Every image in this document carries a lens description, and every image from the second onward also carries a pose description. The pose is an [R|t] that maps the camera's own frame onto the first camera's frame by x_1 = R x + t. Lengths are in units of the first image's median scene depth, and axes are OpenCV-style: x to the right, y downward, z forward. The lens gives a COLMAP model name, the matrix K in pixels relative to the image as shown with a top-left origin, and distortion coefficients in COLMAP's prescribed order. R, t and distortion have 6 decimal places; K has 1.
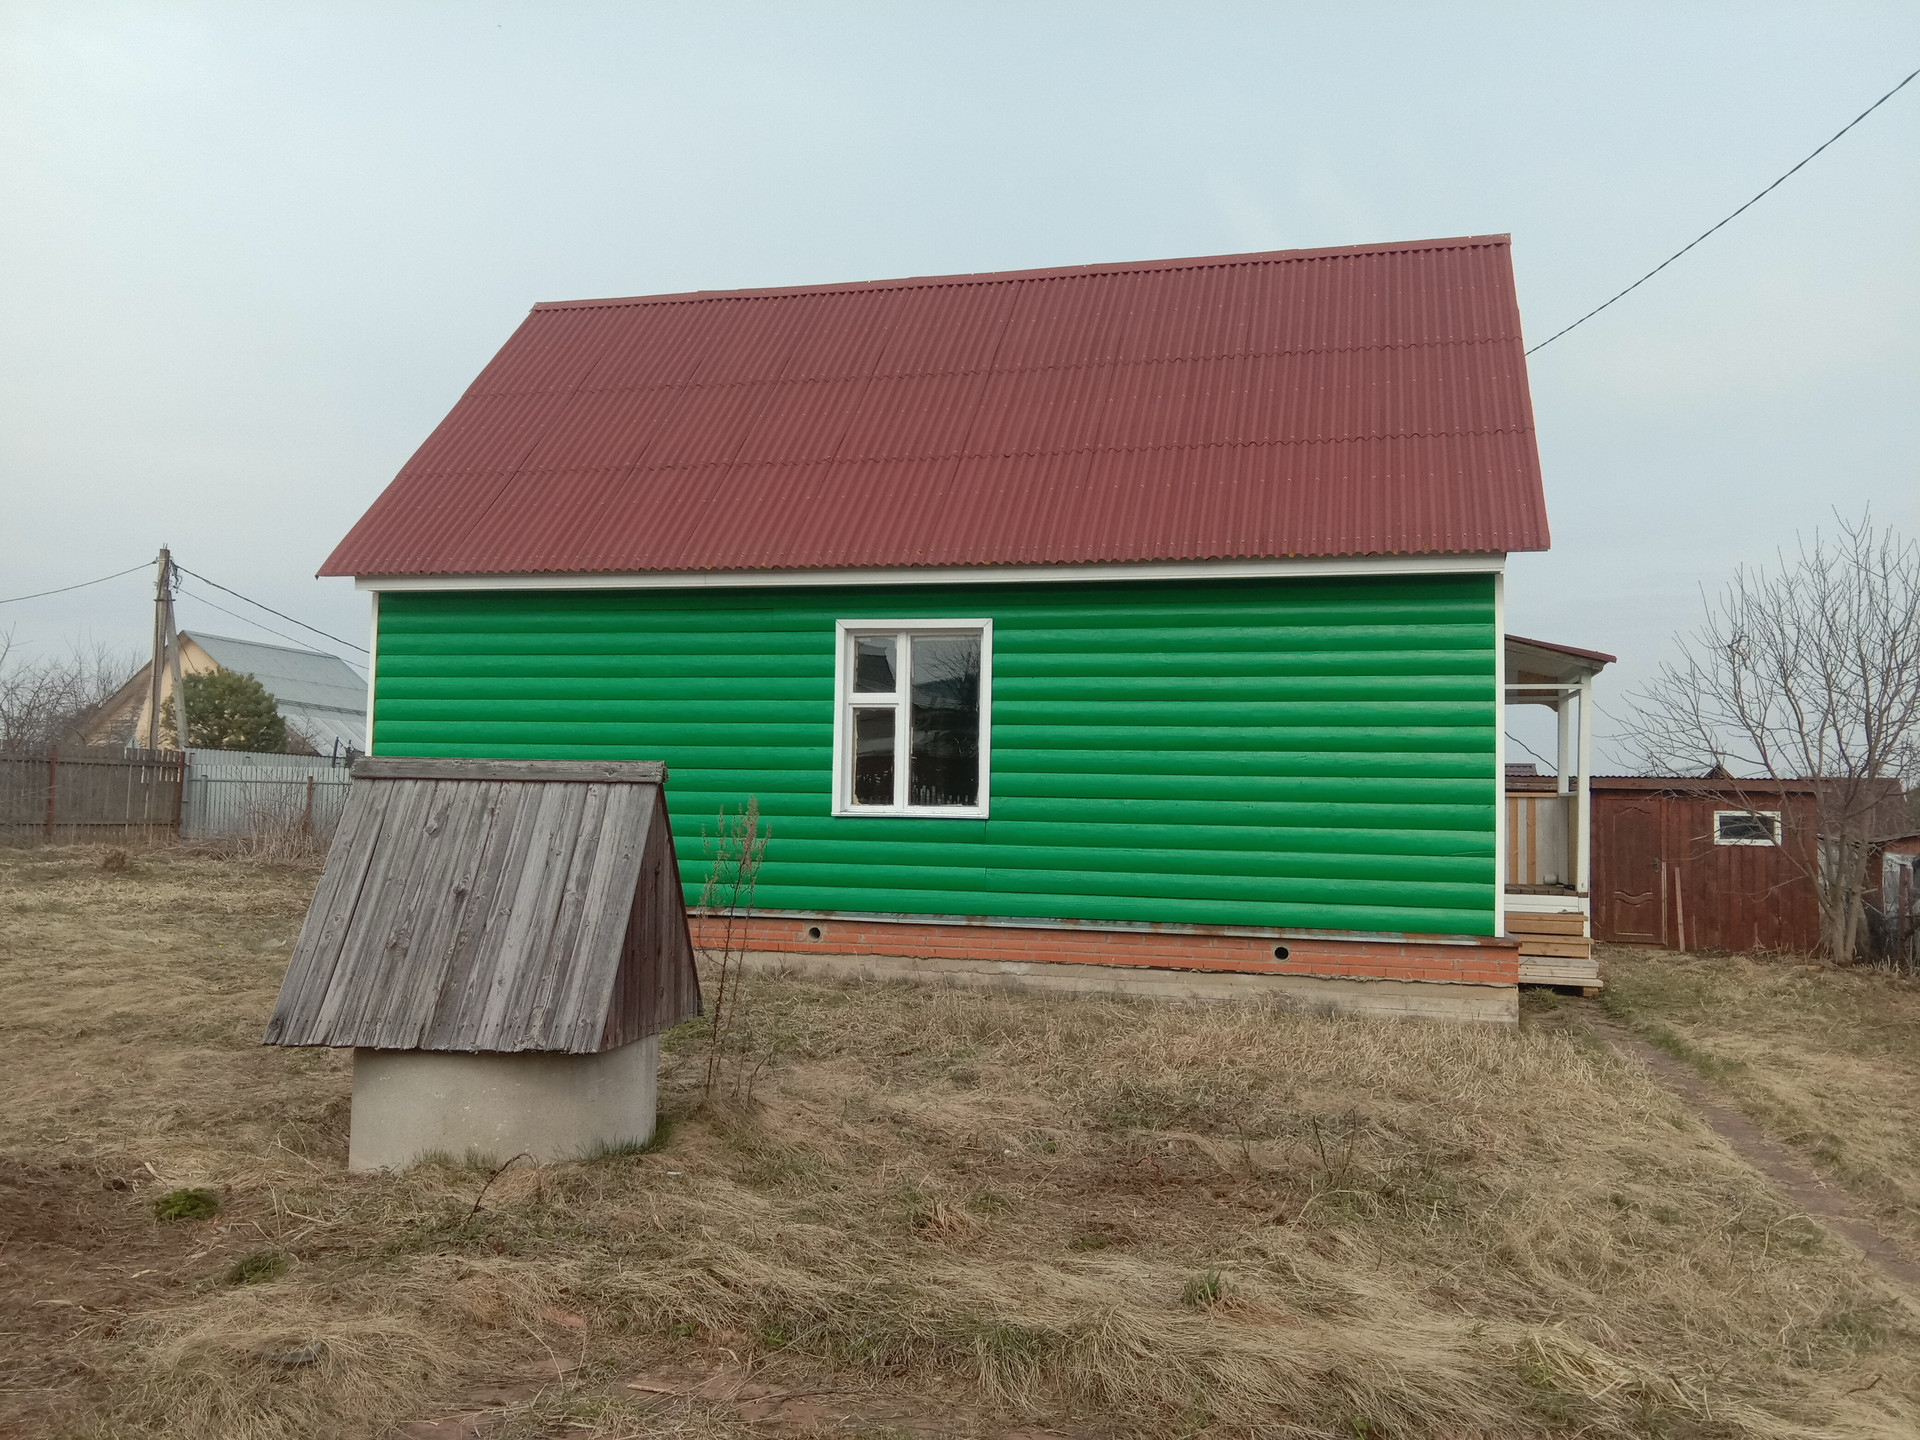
lens RADIAL K [[1509.2, 0, 999.9], [0, 1509.2, 731.8], [0, 0, 1]] dist [0.119092, -0.176801]
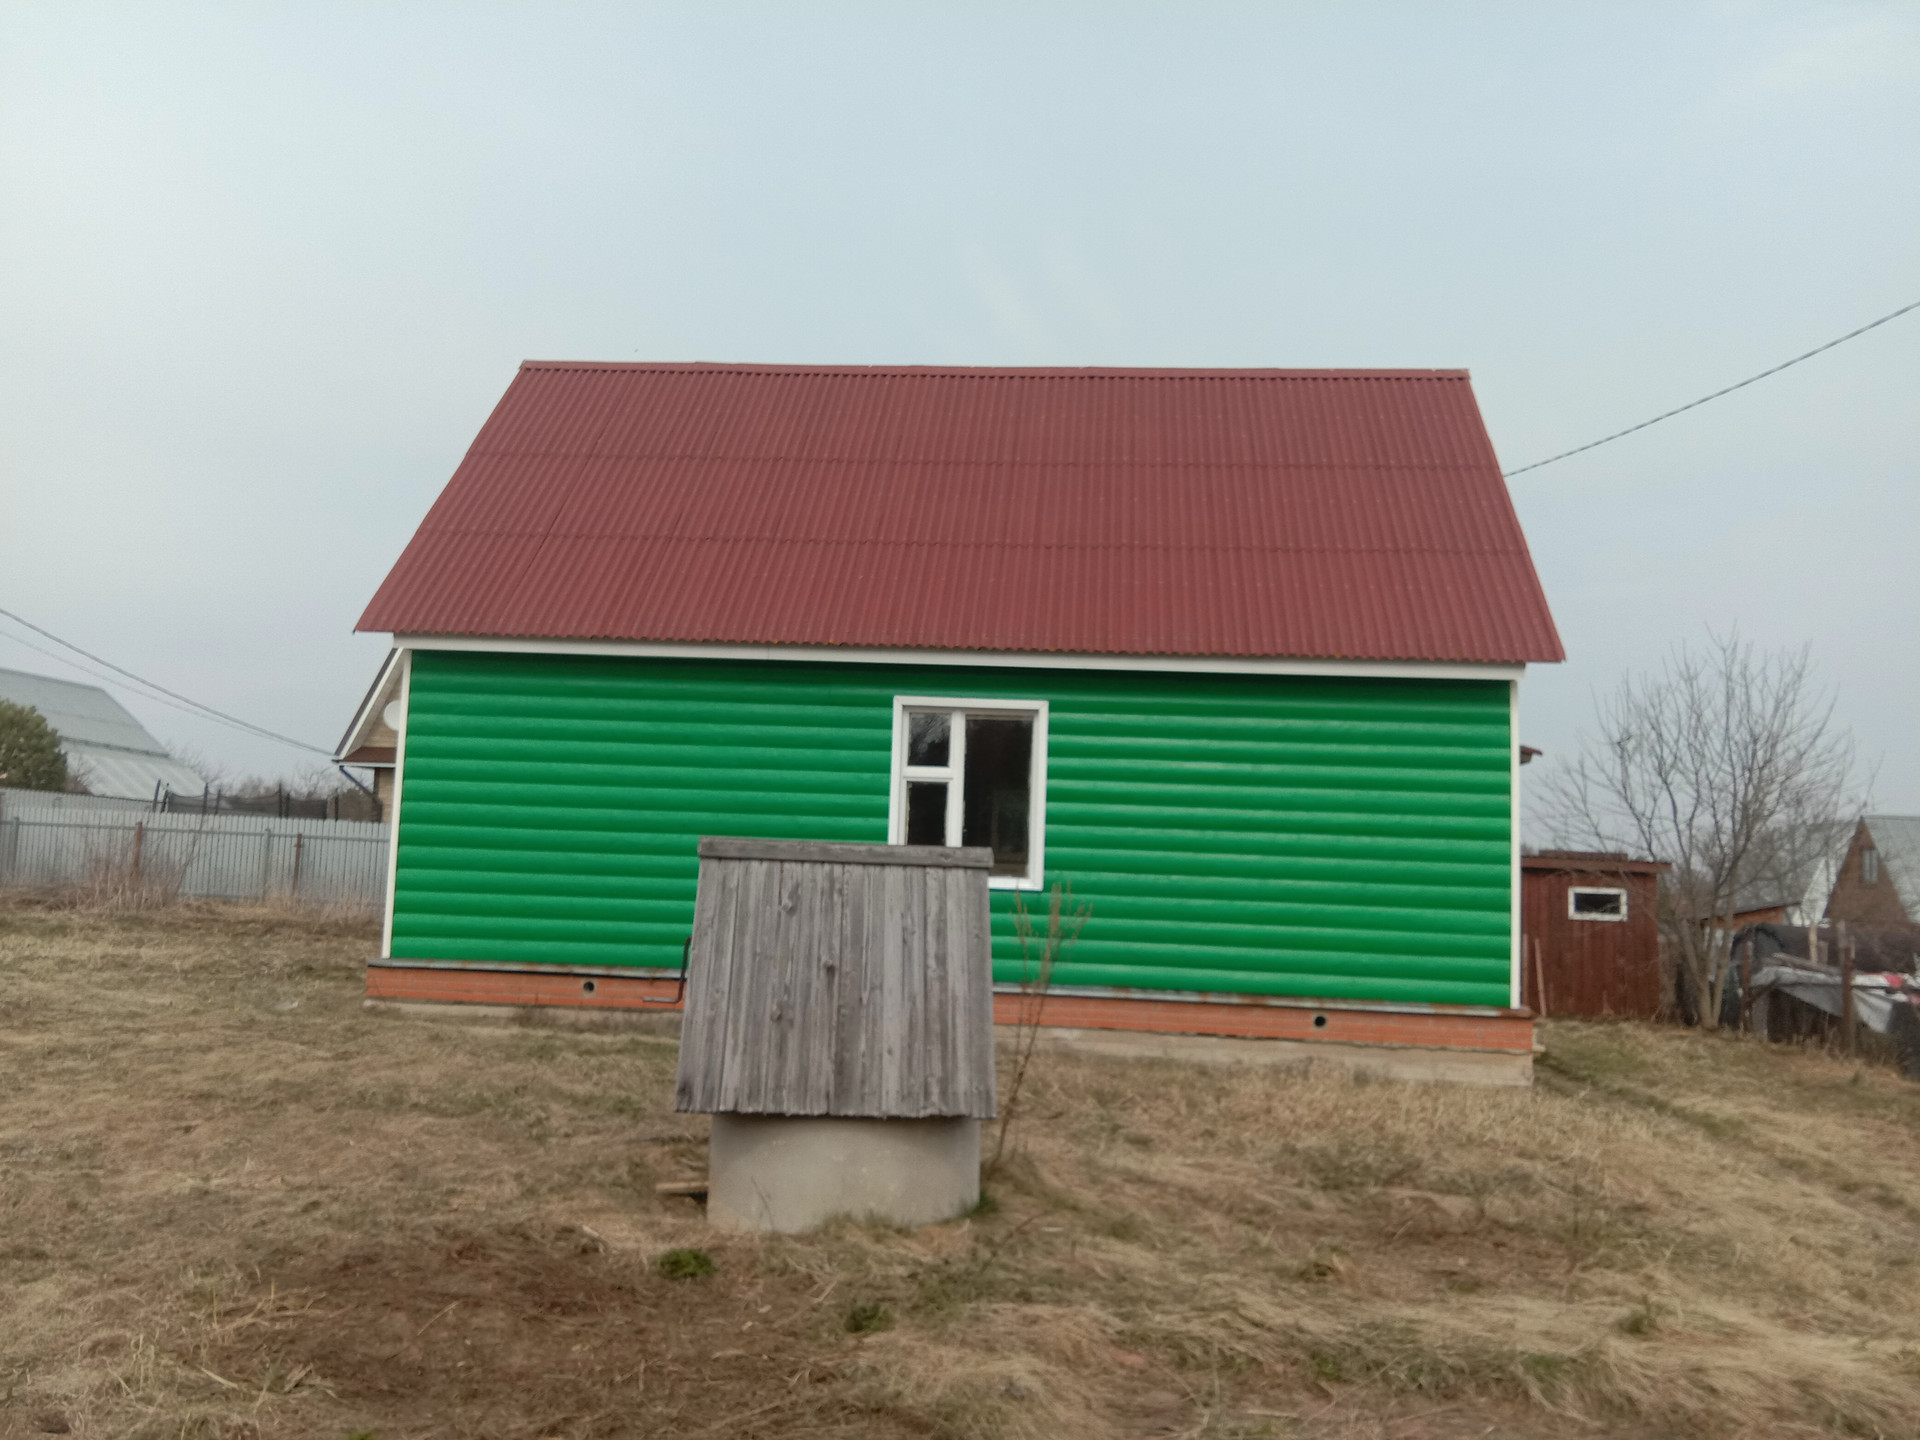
lens RADIAL K [[1535.4, 0, 960.0], [0, 1535.4, 720.0], [0, 0, 1]] dist [0.113207, -0.166337]
pose [[0.986613, 0.034253, 0.159442, -0.251818], [-0.027864, 0.998723, -0.042137, -0.015218], [-0.160682, 0.037130, 0.986308, -0.055852]]
